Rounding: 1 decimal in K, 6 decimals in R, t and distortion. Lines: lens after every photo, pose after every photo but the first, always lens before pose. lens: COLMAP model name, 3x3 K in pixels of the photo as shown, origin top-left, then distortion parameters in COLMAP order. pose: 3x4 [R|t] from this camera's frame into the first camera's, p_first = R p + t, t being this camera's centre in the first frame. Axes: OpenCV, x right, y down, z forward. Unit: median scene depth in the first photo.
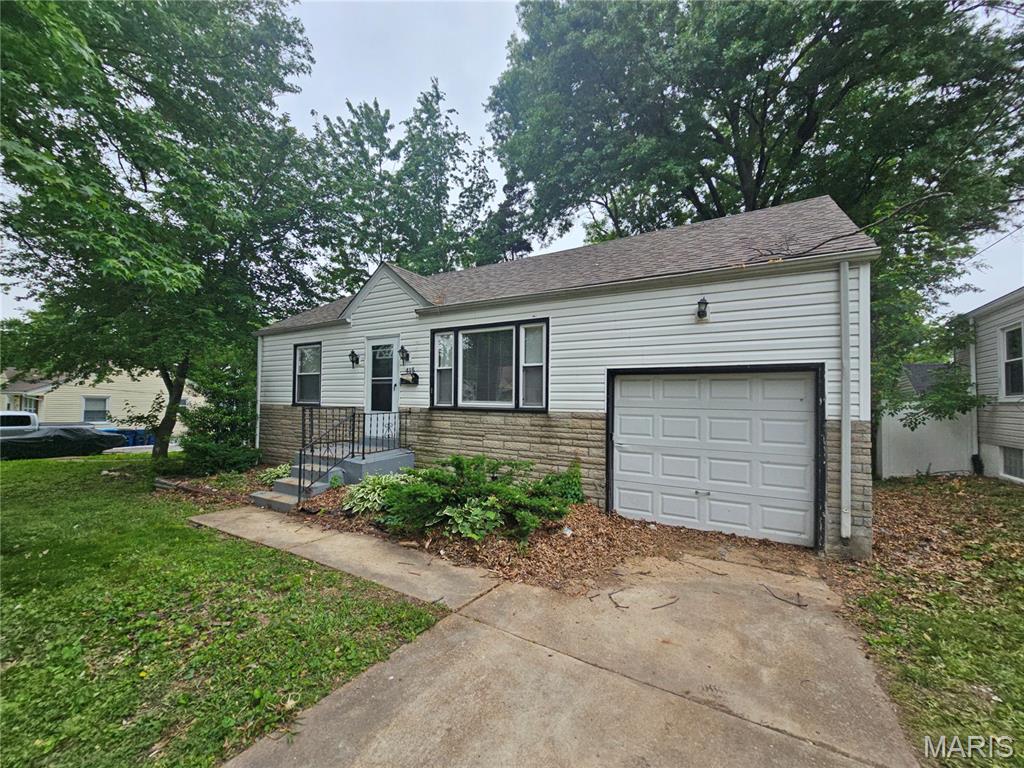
lens RADIAL K [[420.5, 0, 515.4], [0, 420.5, 387.1], [0, 0, 1]] dist [-0.002450, -0.000028]
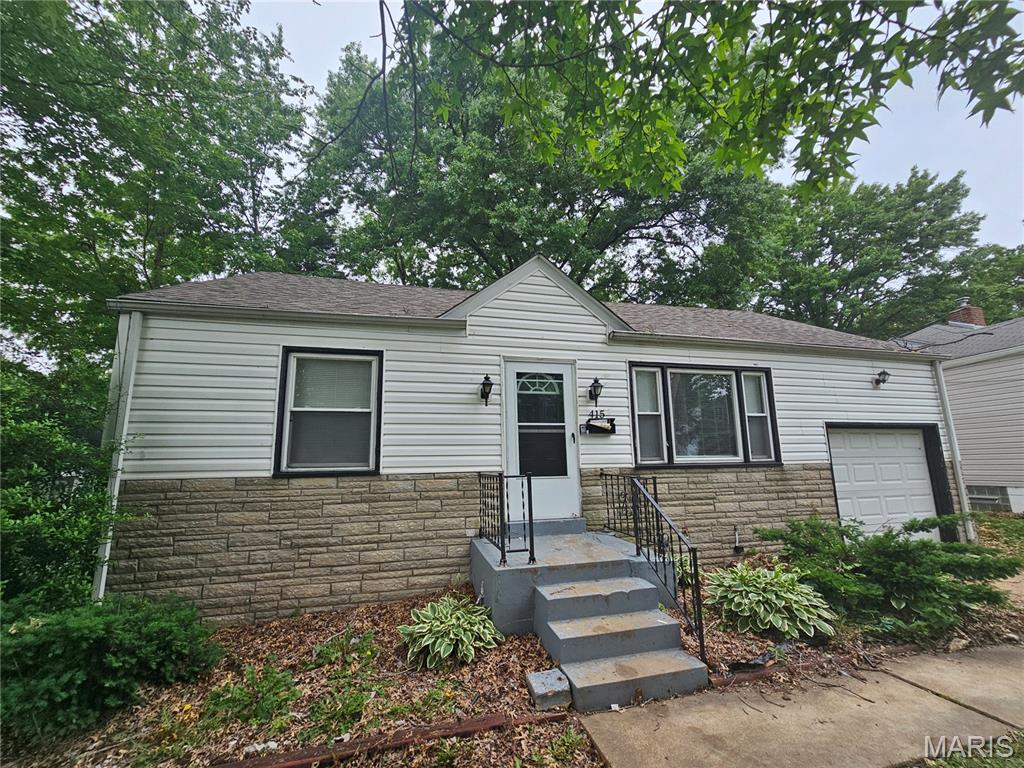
lens RADIAL K [[420.5, 0, 514.4], [0, 420.5, 386.1], [0, 0, 1]] dist [-0.002450, -0.000028]
pose [[0.702334, 0.098345, 0.705021, -0.950146], [0.000703, 0.990314, -0.138841, 0.012690], [-0.711847, 0.098008, 0.695463, 0.682089]]
